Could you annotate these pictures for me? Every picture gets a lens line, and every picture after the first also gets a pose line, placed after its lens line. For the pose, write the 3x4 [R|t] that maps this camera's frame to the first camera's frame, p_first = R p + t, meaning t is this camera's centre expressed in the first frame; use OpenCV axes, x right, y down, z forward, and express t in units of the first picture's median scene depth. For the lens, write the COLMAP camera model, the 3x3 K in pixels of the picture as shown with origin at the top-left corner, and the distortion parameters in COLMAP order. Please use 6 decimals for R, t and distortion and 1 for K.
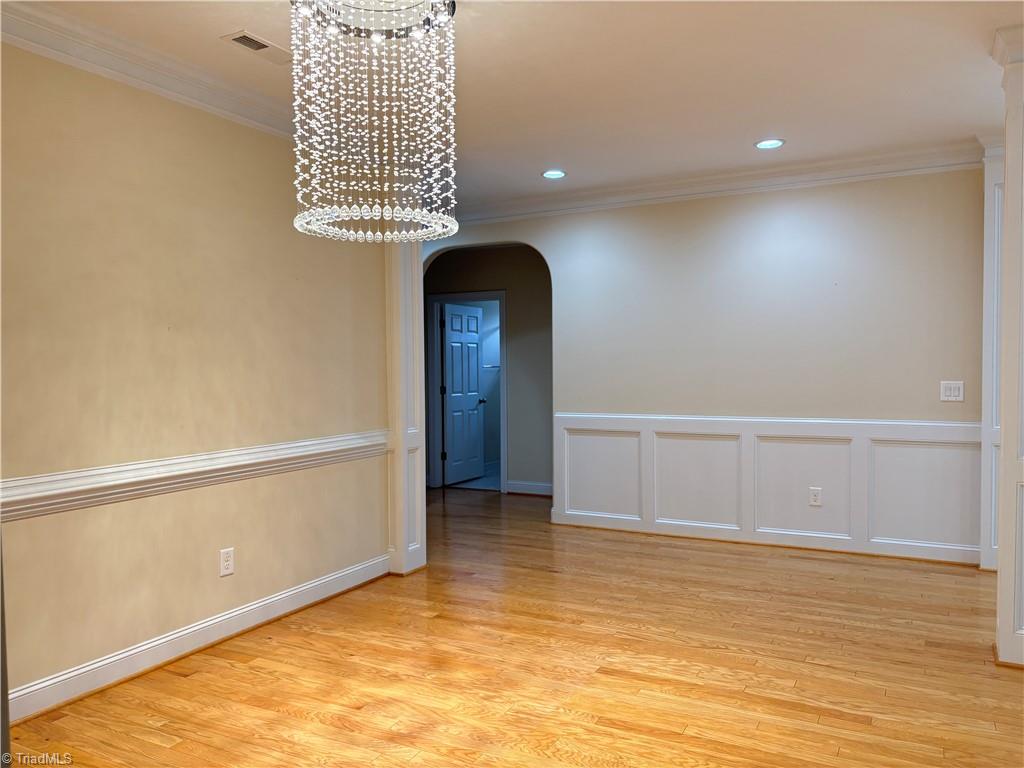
lens RADIAL K [[787.7, 0, 512.0], [0, 787.7, 384.0], [0, 0, 1]] dist [0.009800, 0.004713]
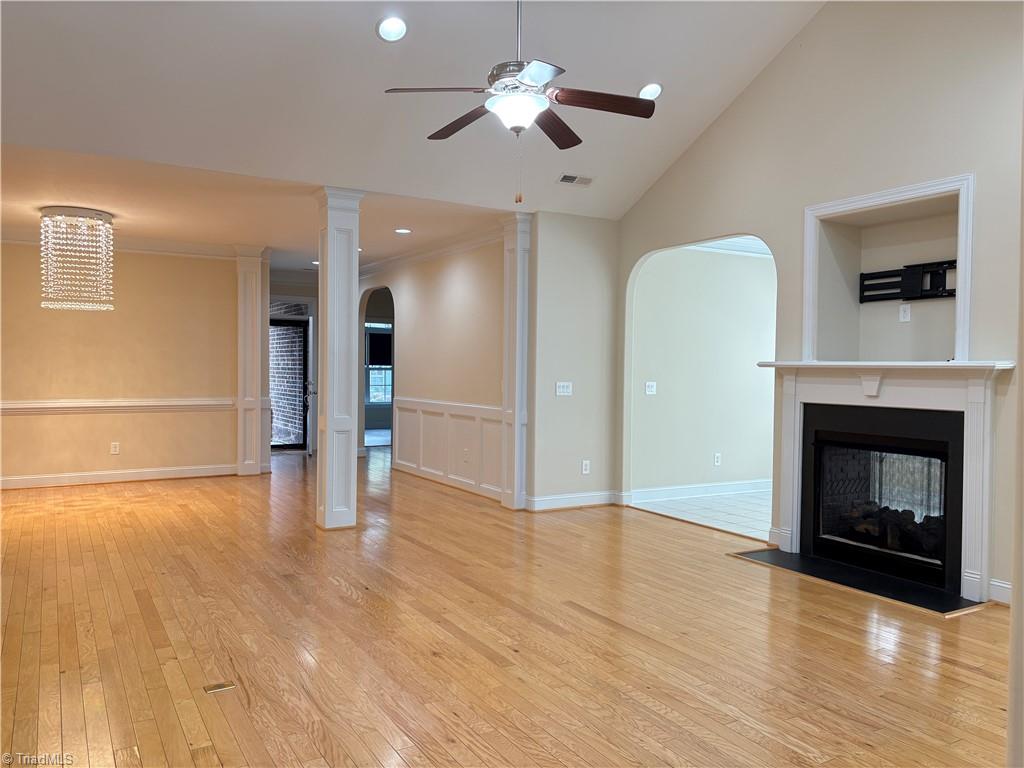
lens RADIAL K [[787.7, 0, 512.0], [0, 787.7, 384.0], [0, 0, 1]] dist [0.009800, 0.004713]
pose [[0.859426, 0.029550, -0.510405, 1.726752], [-0.031439, 0.999494, 0.004929, -0.004879], [0.510292, 0.011811, 0.859920, -0.353483]]
